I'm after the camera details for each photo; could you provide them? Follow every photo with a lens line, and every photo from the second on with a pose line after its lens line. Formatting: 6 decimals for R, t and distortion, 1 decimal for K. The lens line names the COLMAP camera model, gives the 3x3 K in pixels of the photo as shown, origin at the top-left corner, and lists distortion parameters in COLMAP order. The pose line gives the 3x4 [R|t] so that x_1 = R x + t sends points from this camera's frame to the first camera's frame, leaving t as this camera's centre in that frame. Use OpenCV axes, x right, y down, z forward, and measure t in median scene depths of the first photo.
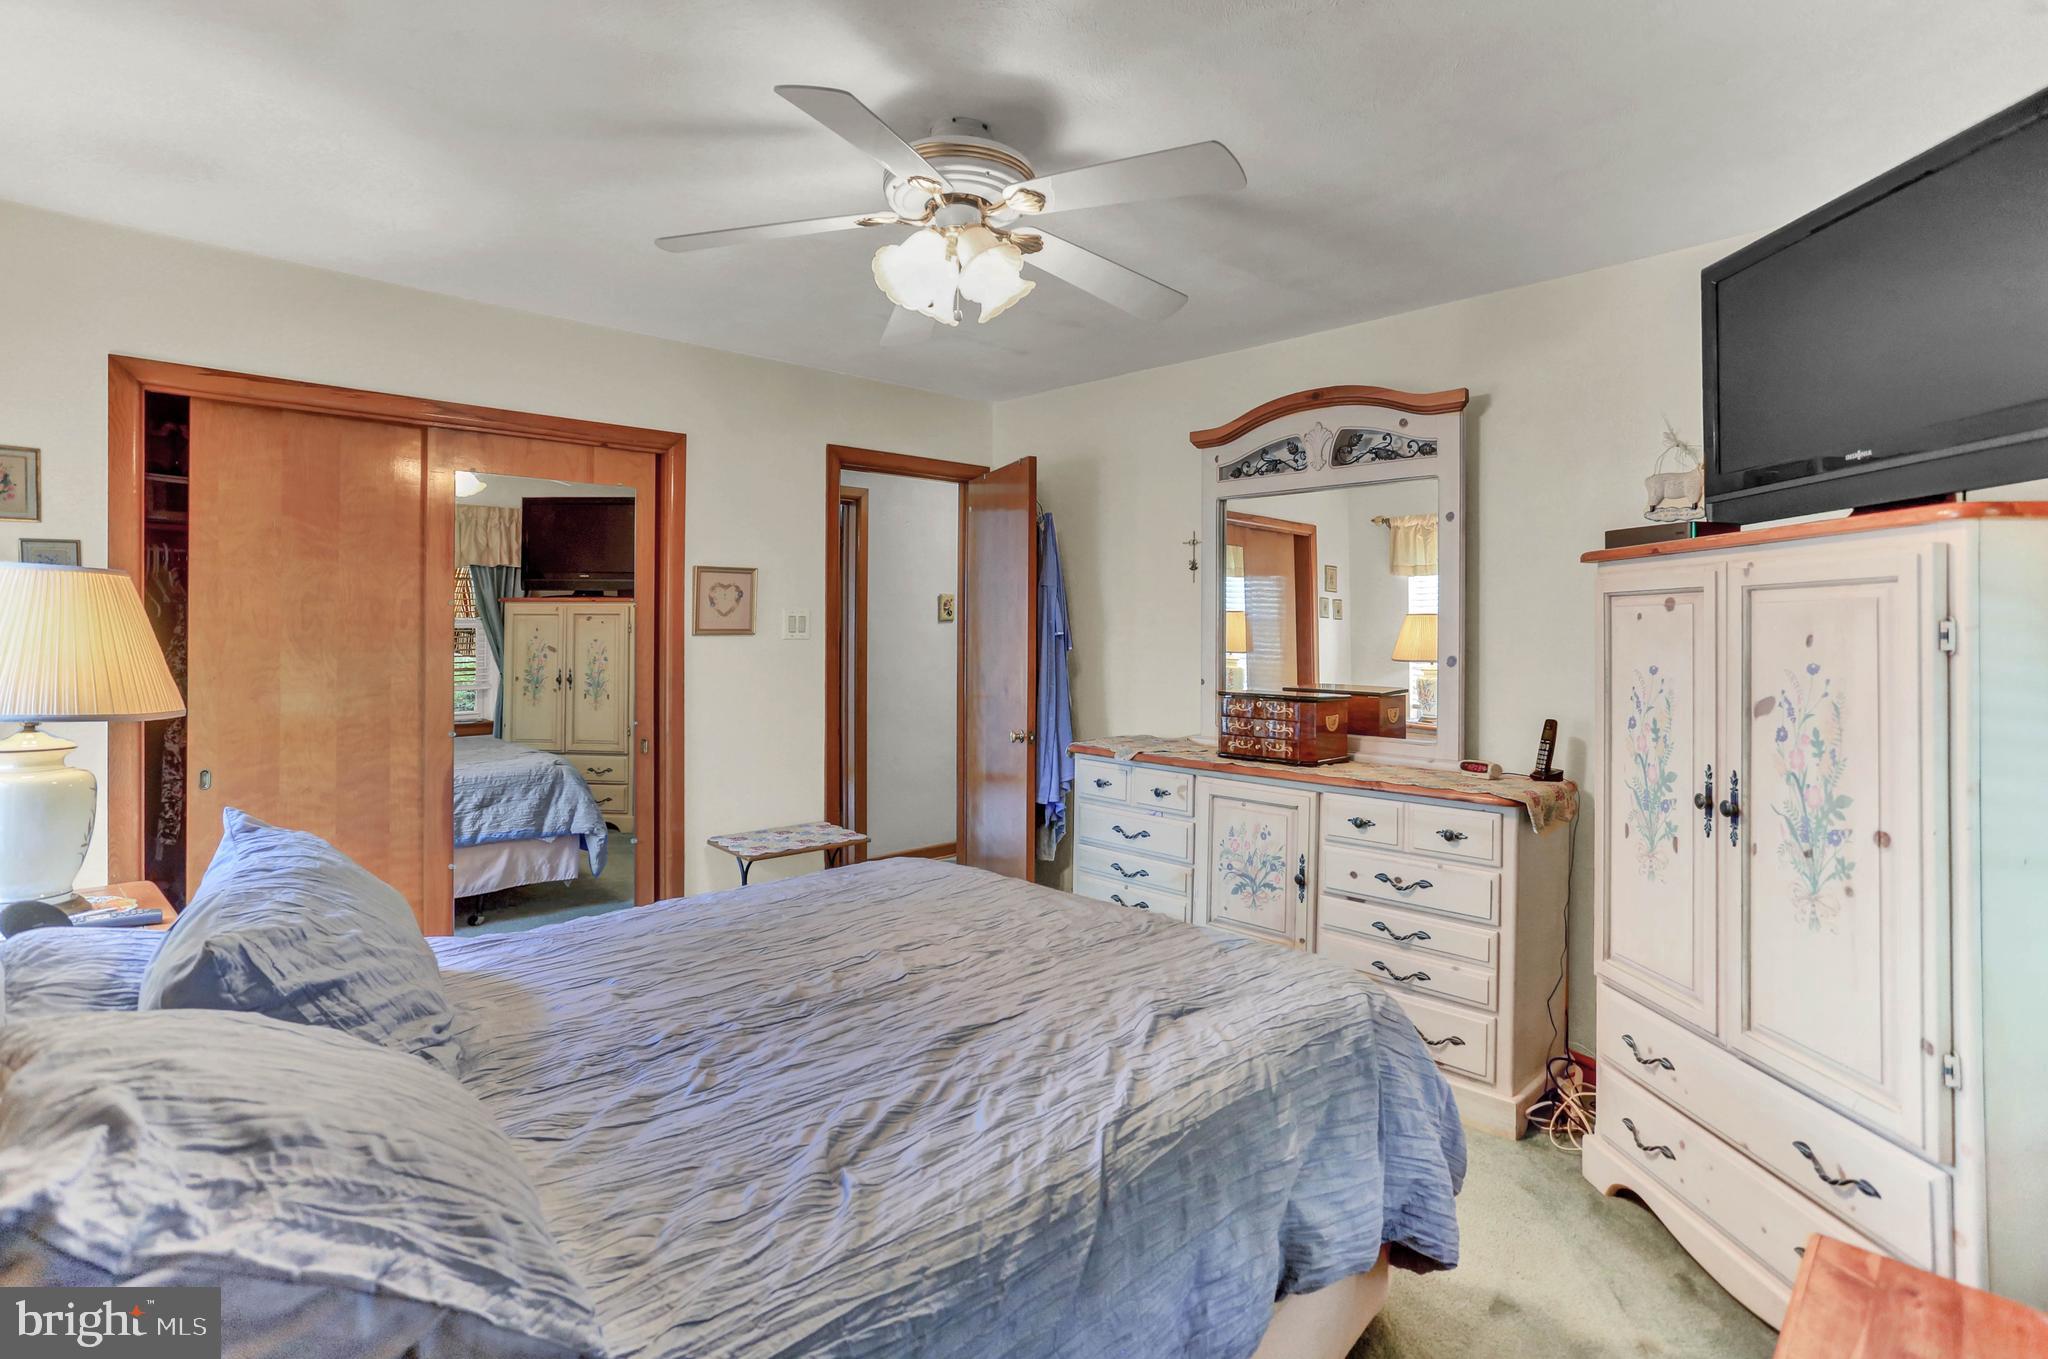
lens RADIAL K [[1012.5, 0, 1010.3], [0, 1012.5, 633.7], [0, 0, 1]] dist [-0.035542, 0.030986]
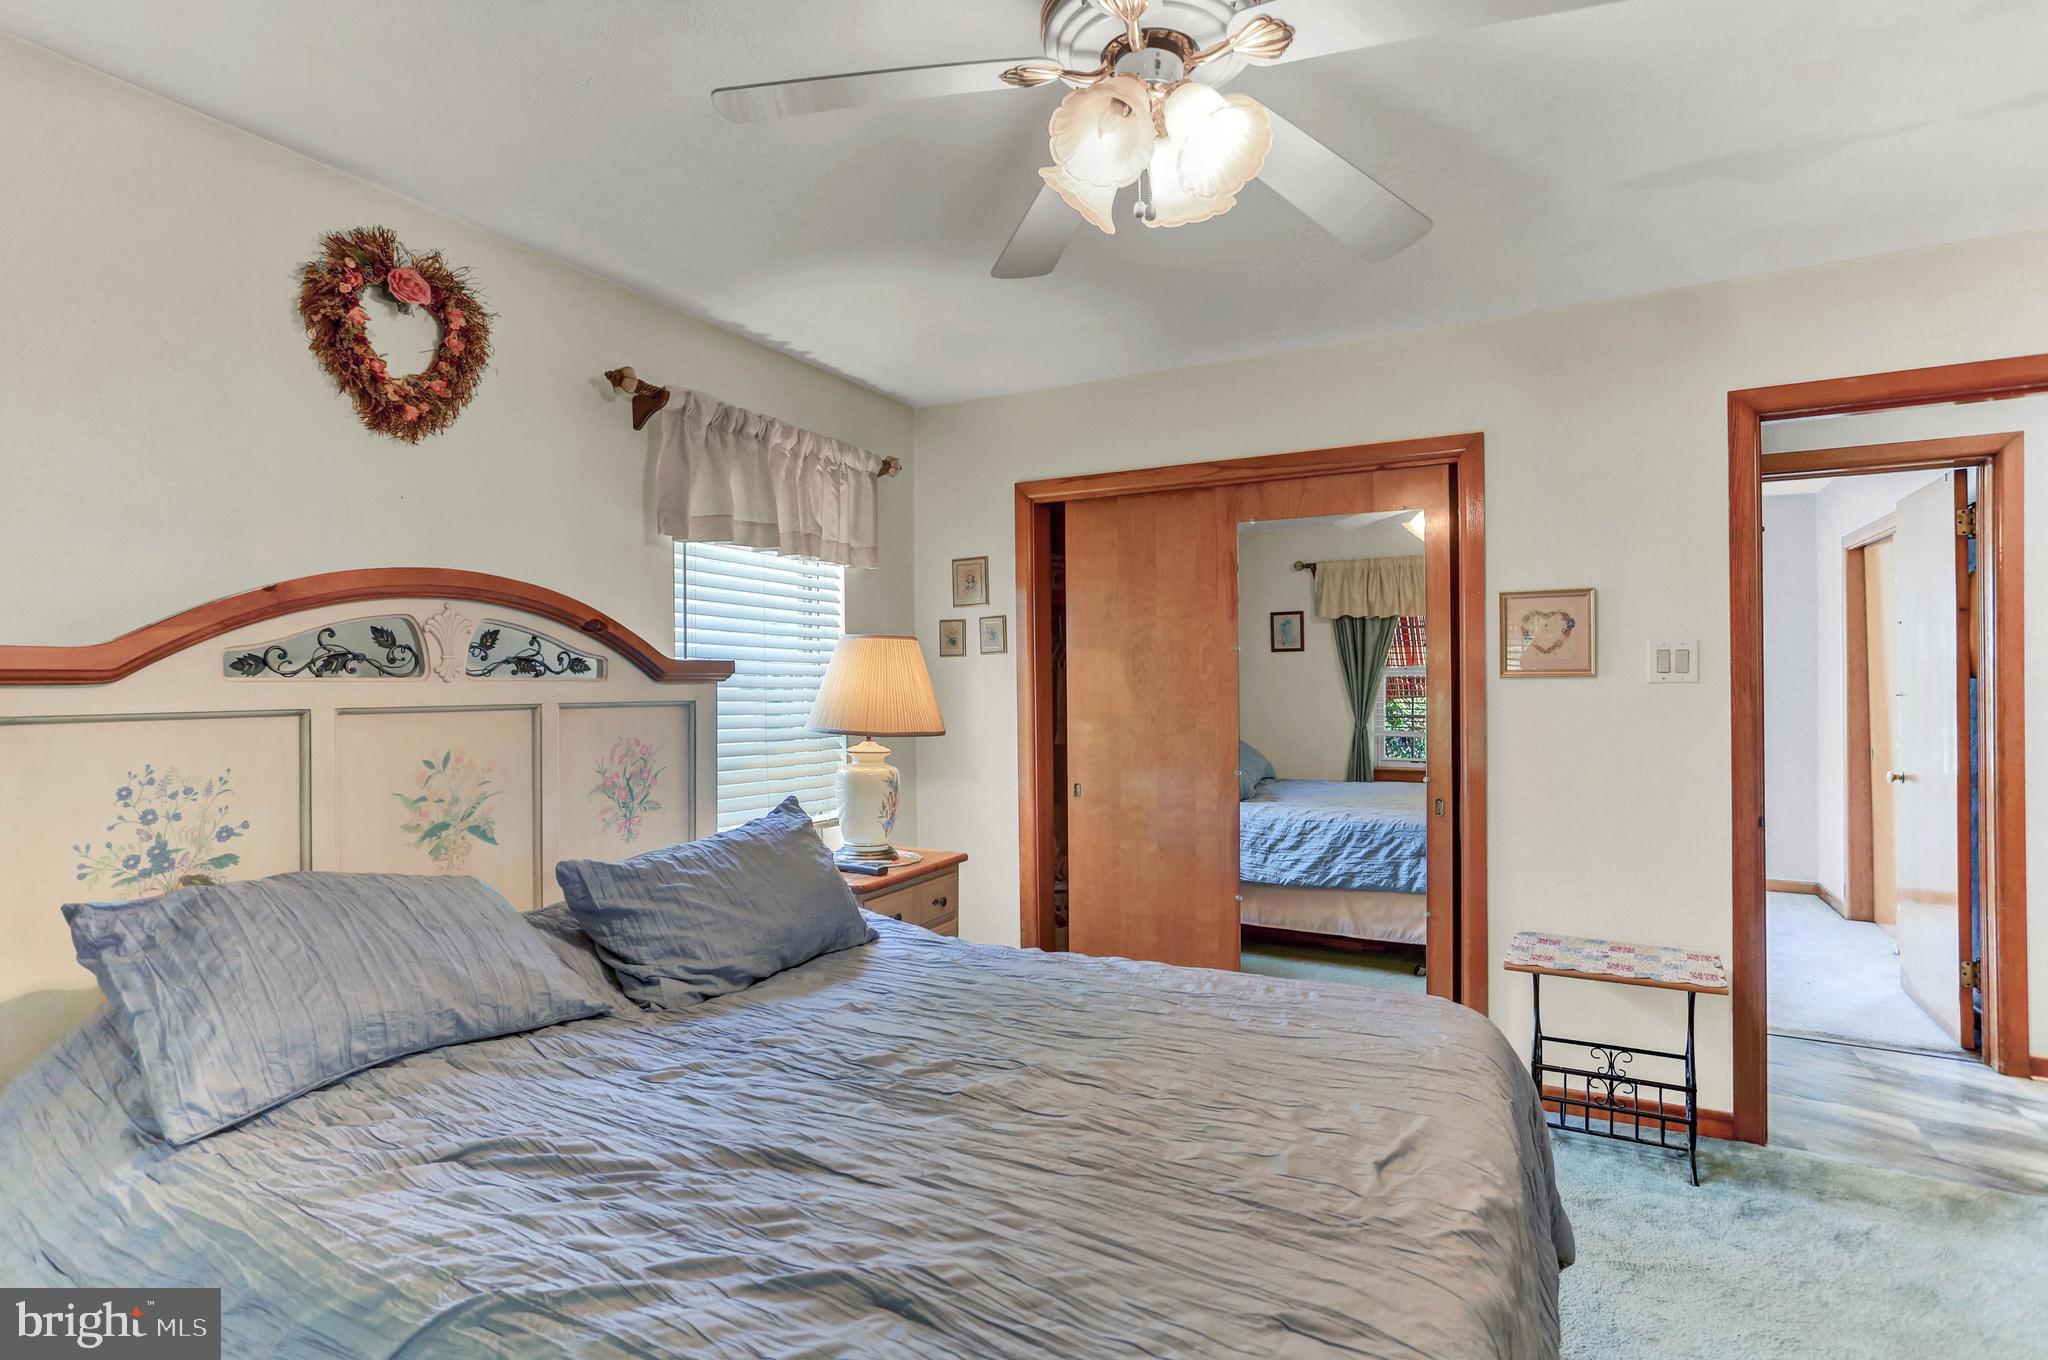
lens RADIAL K [[1004.6, 0, 1024.0], [0, 1004.6, 680.0], [0, 0, 1]] dist [-0.040206, 0.028375]
pose [[0.323700, -0.006135, -0.946140, 0.604310], [0.002387, 0.999981, -0.005668, 0.013014], [0.946157, -0.000424, 0.323709, 0.718866]]
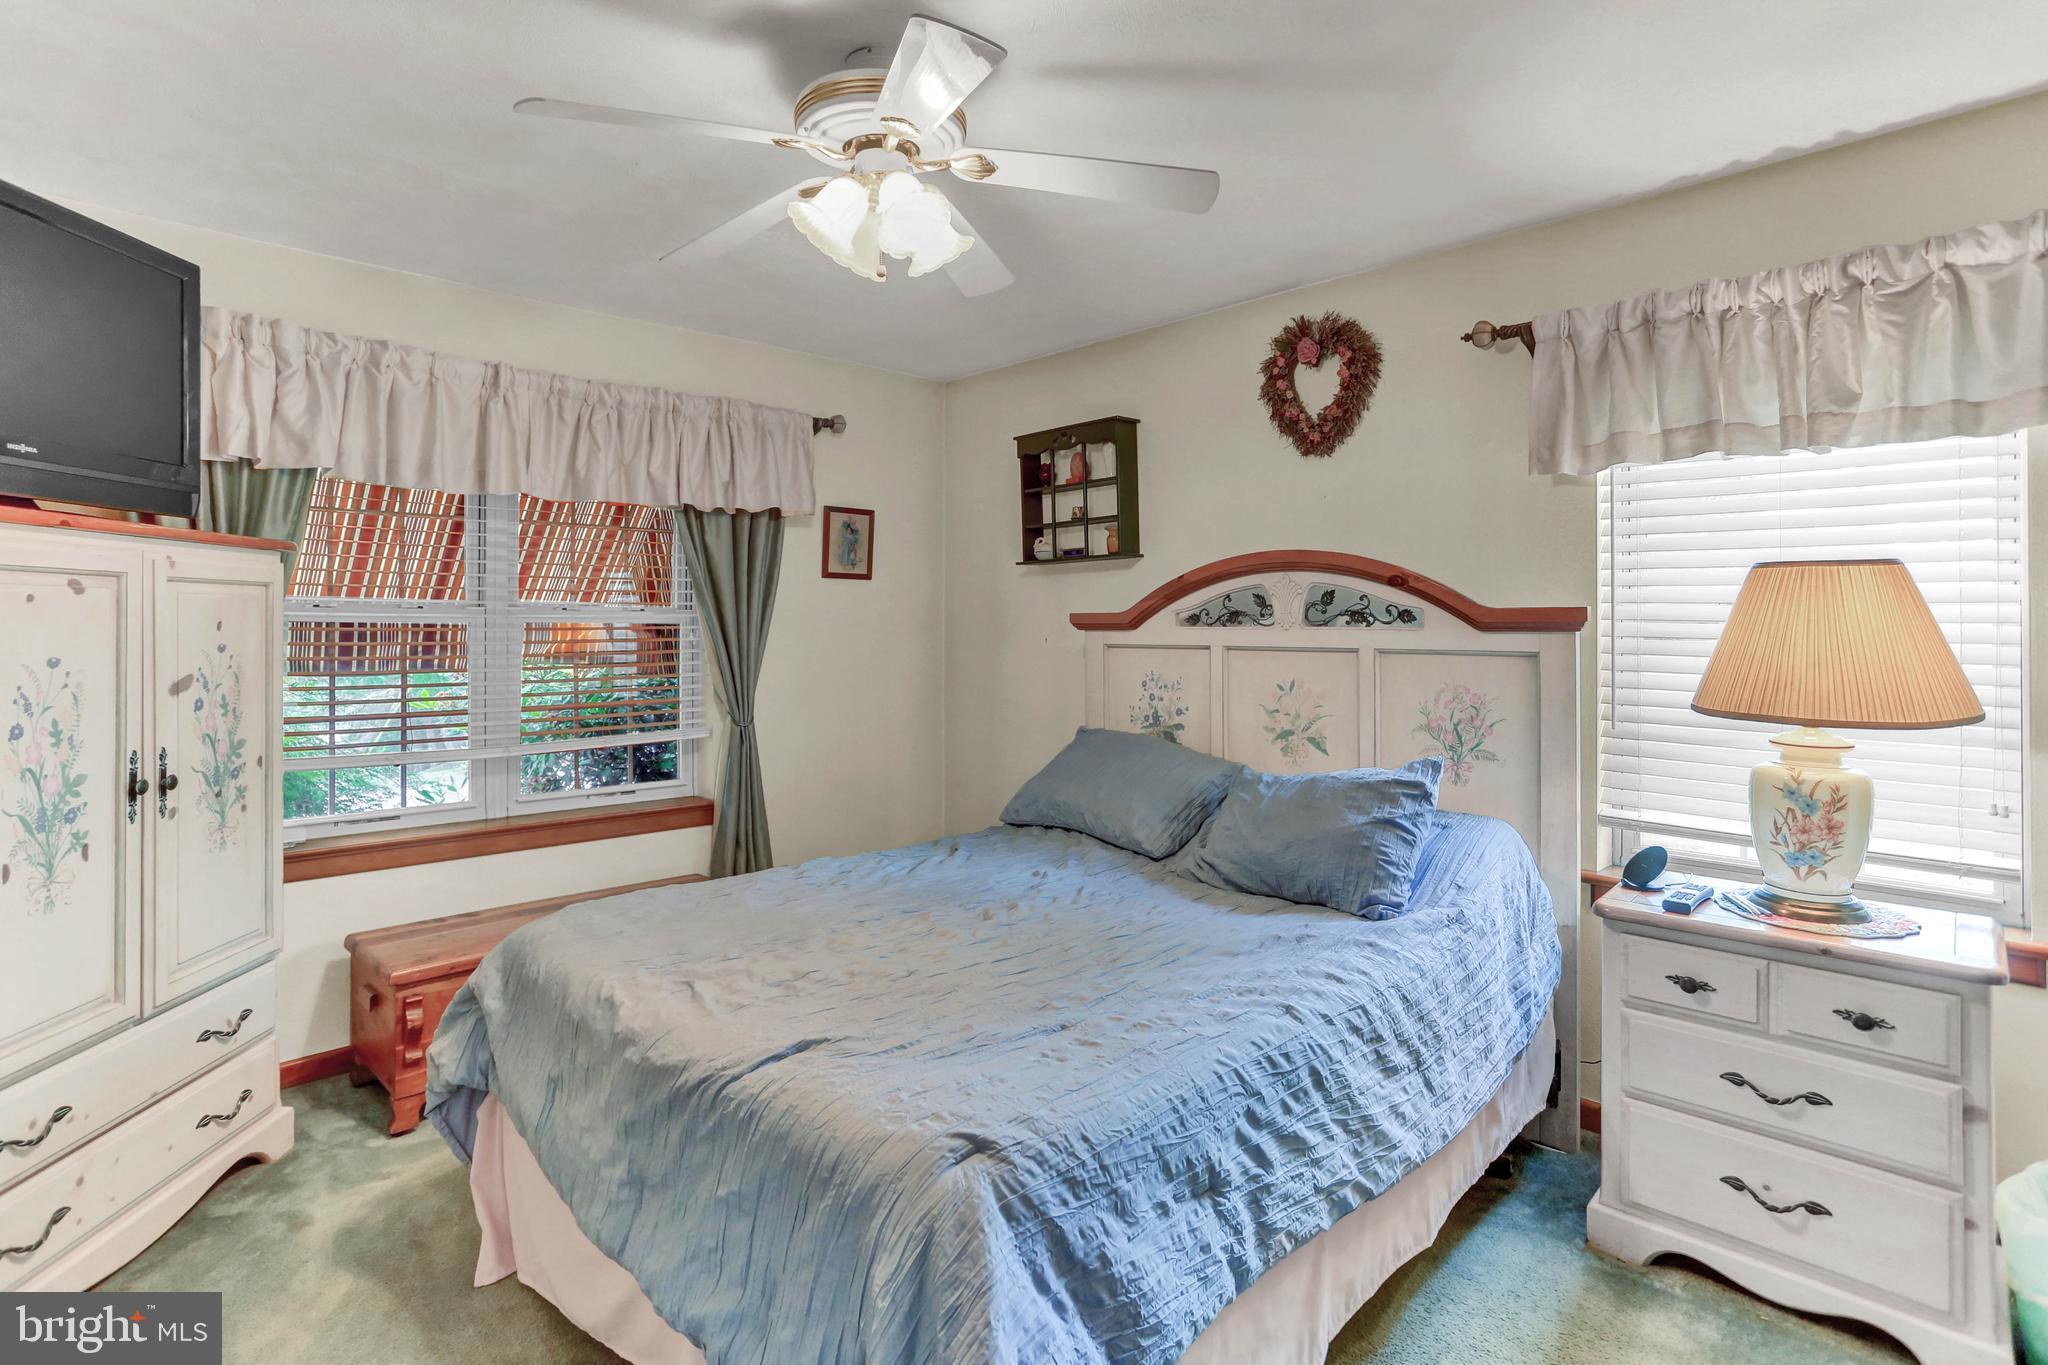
lens RADIAL K [[1038.1, 0, 1028.7], [0, 1038.1, 602.2], [0, 0, 1]] dist [-0.028905, 0.000268]
pose [[-0.999820, -0.004242, -0.018518, -0.178348], [-0.003852, 0.999771, -0.021072, 0.000130], [0.018603, -0.020997, -0.999606, 2.022247]]
